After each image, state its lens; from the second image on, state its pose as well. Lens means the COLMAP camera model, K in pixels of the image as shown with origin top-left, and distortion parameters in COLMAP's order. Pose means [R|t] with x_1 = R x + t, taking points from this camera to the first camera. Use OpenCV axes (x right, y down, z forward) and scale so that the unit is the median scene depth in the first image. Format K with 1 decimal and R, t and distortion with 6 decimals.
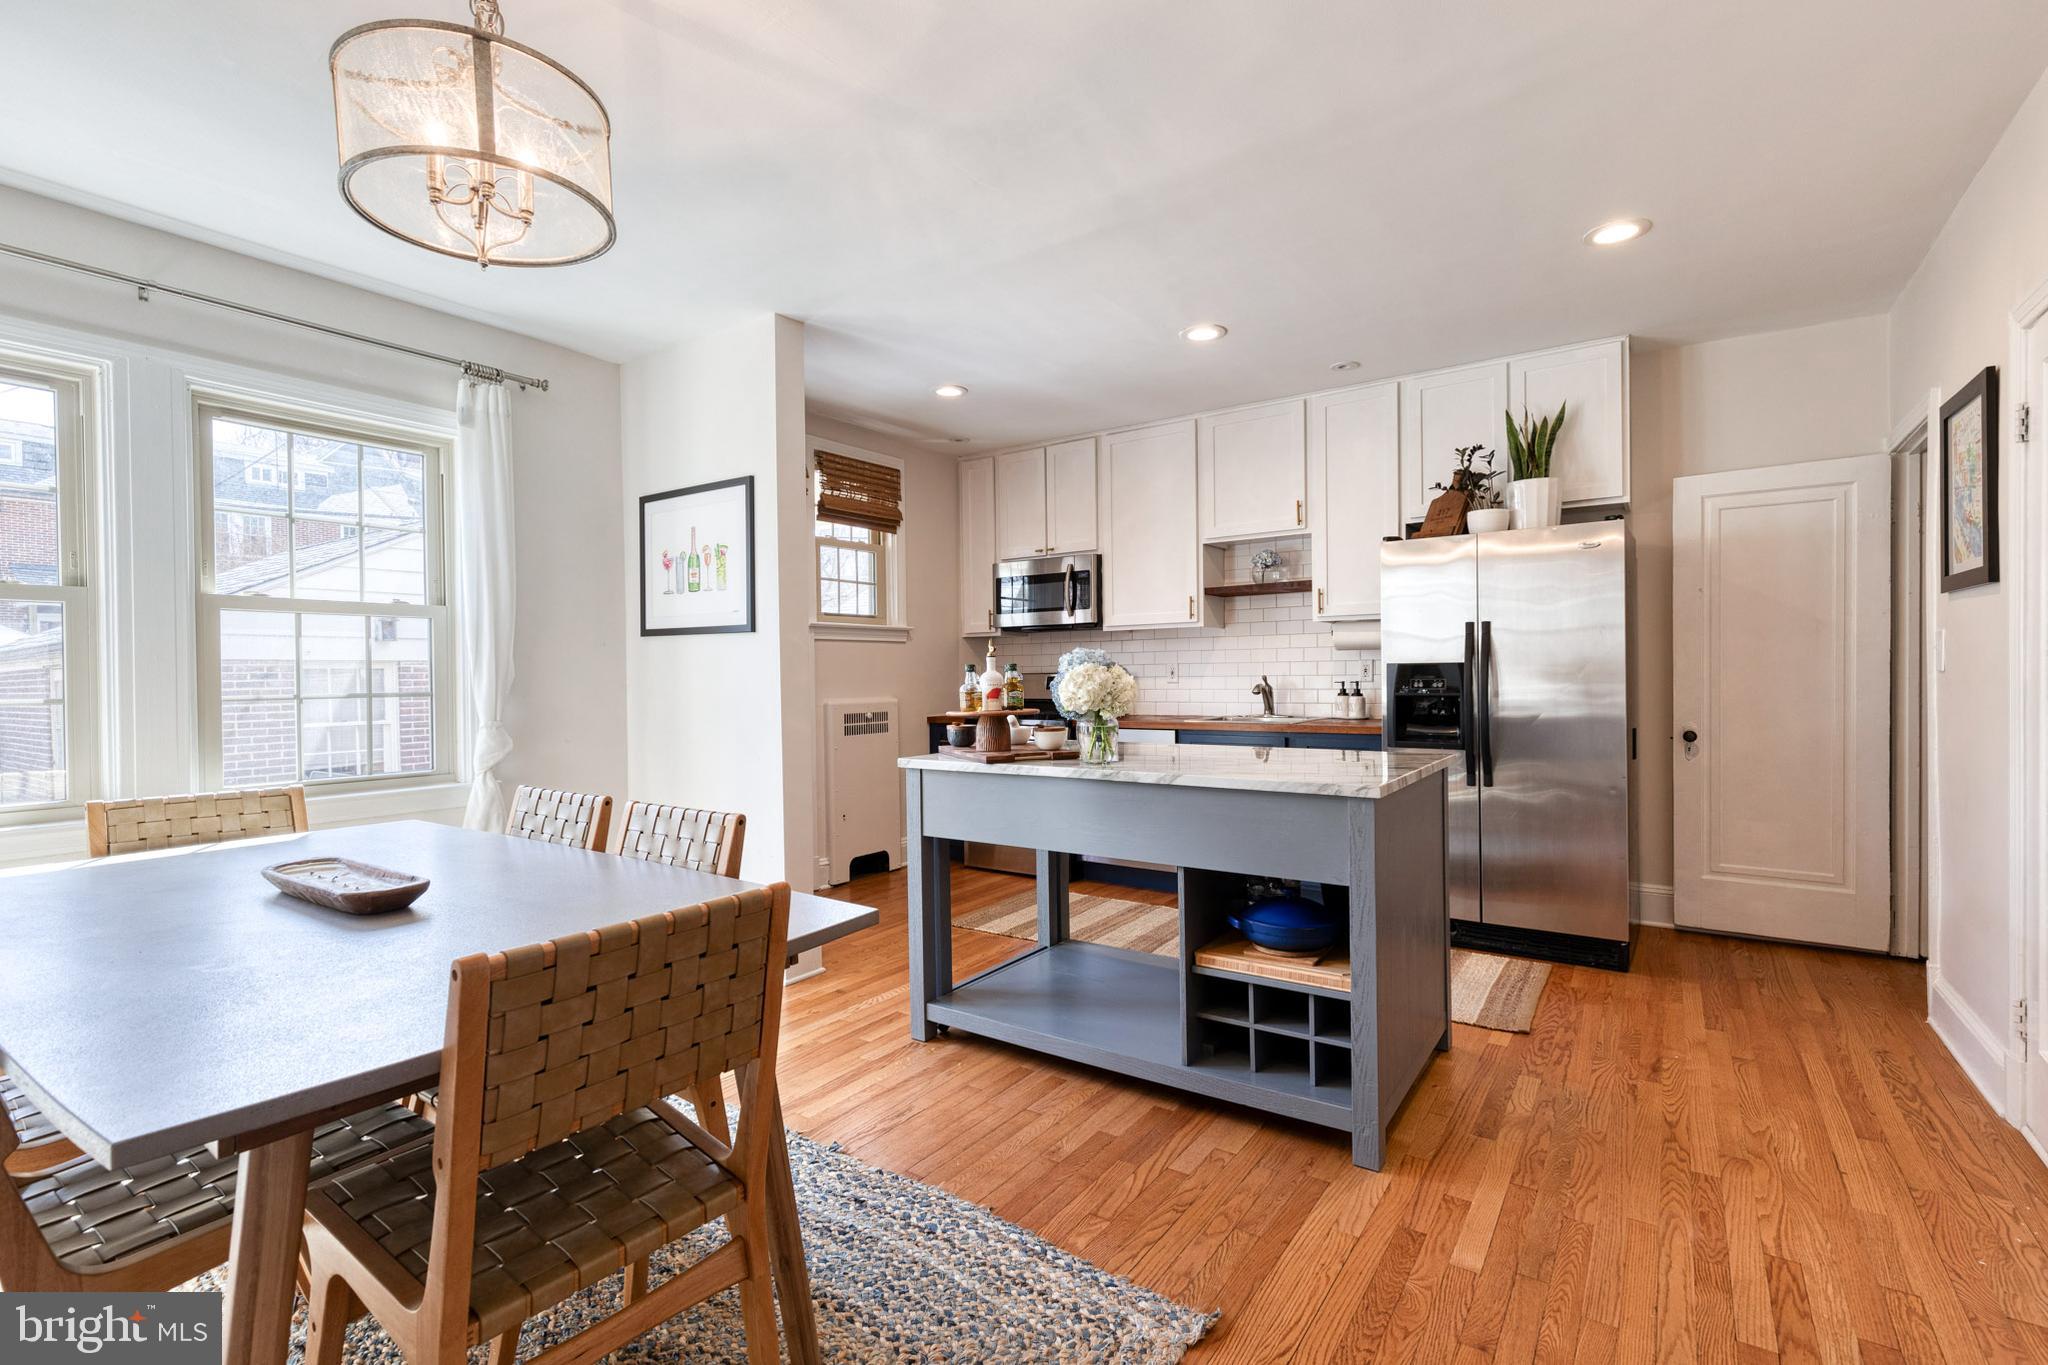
lens RADIAL K [[918.6, 0, 1045.8], [0, 918.6, 683.4], [0, 0, 1]] dist [0.009166, -0.000657]
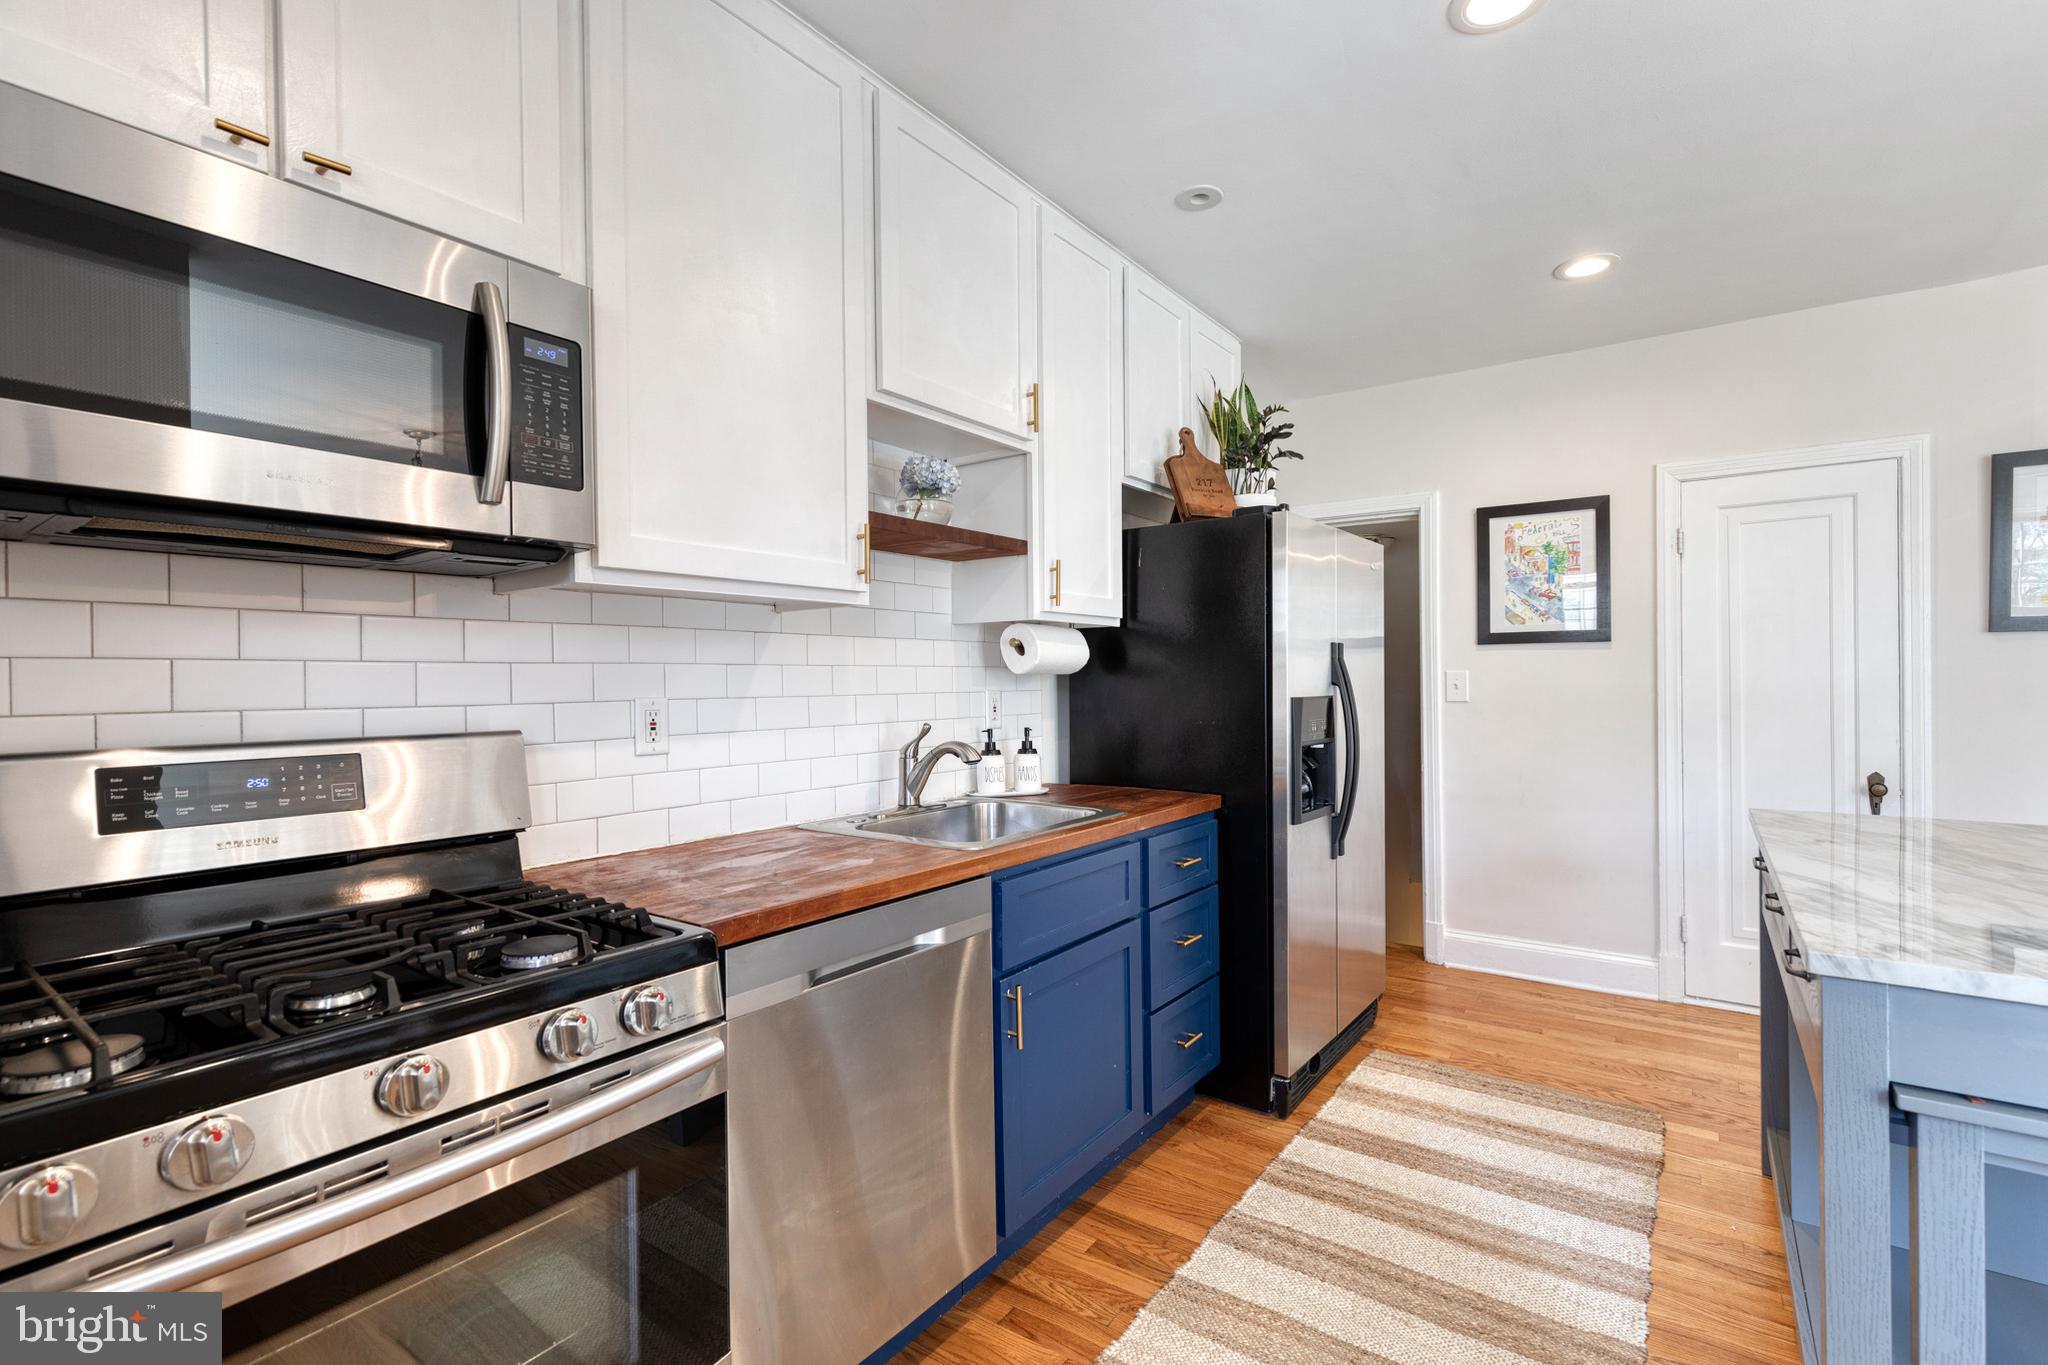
lens RADIAL K [[918.6, 0, 1032.0], [0, 918.6, 677.0], [0, 0, 1]] dist [0.009166, -0.000657]
pose [[0.024331, 0.015384, 0.999586, -0.325962], [0.021340, 0.999646, -0.015904, -0.033359], [-0.999476, 0.021719, 0.023994, 1.326240]]
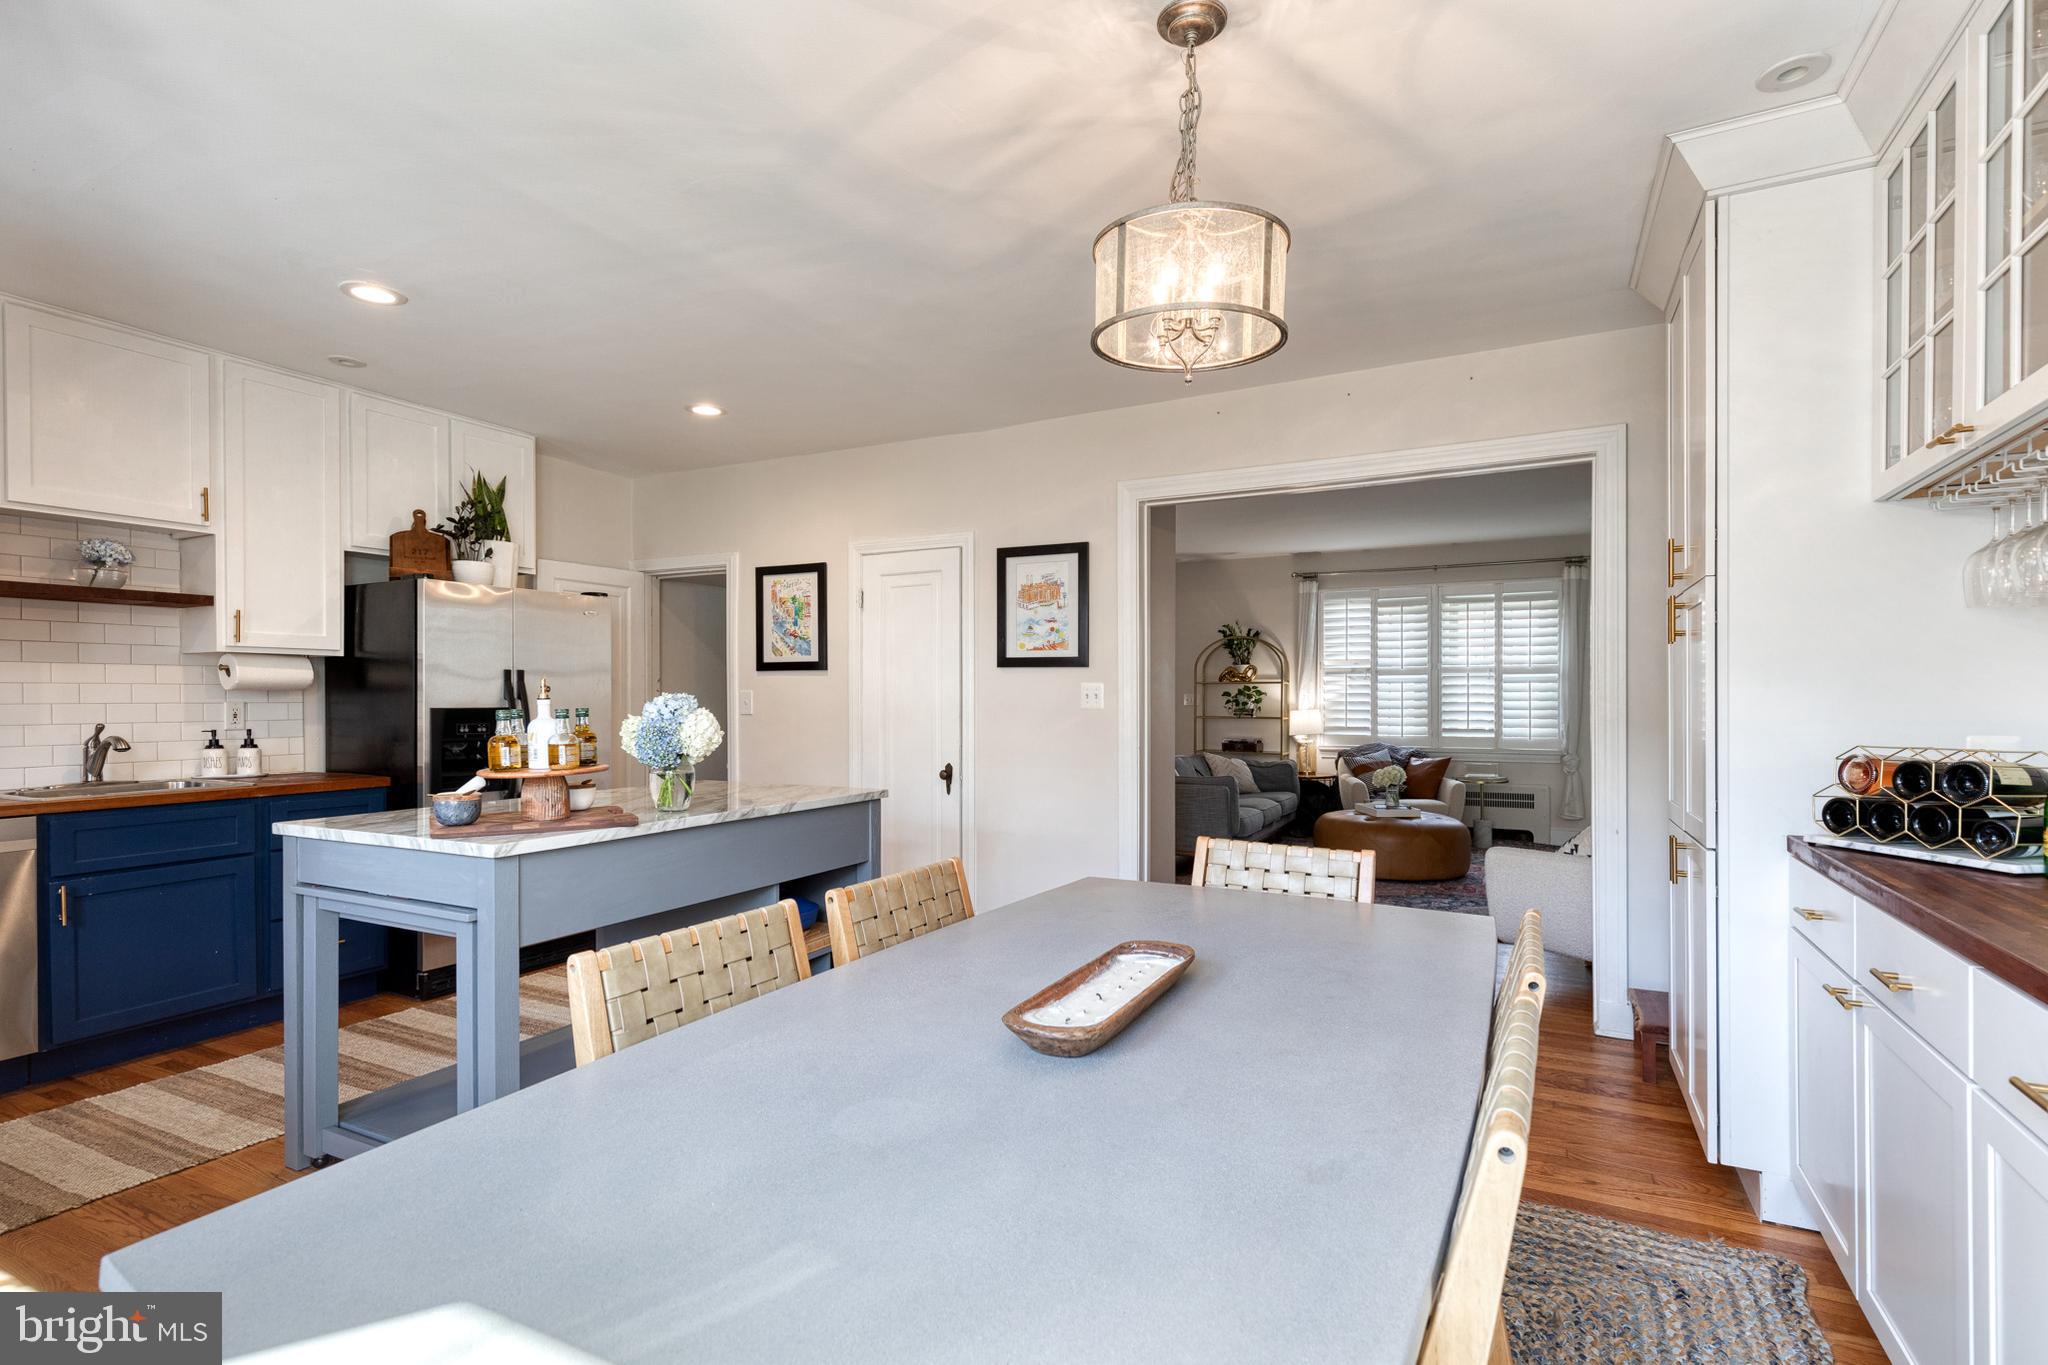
lens RADIAL K [[975.2, 0, 1013.9], [0, 975.2, 694.9], [0, 0, 1]] dist [0.001699, 0.000226]
pose [[-0.111154, 0.015281, 0.993686, -0.782142], [0.015184, 0.999791, -0.013676, -0.013533], [-0.993687, 0.013568, -0.111363, 0.585553]]
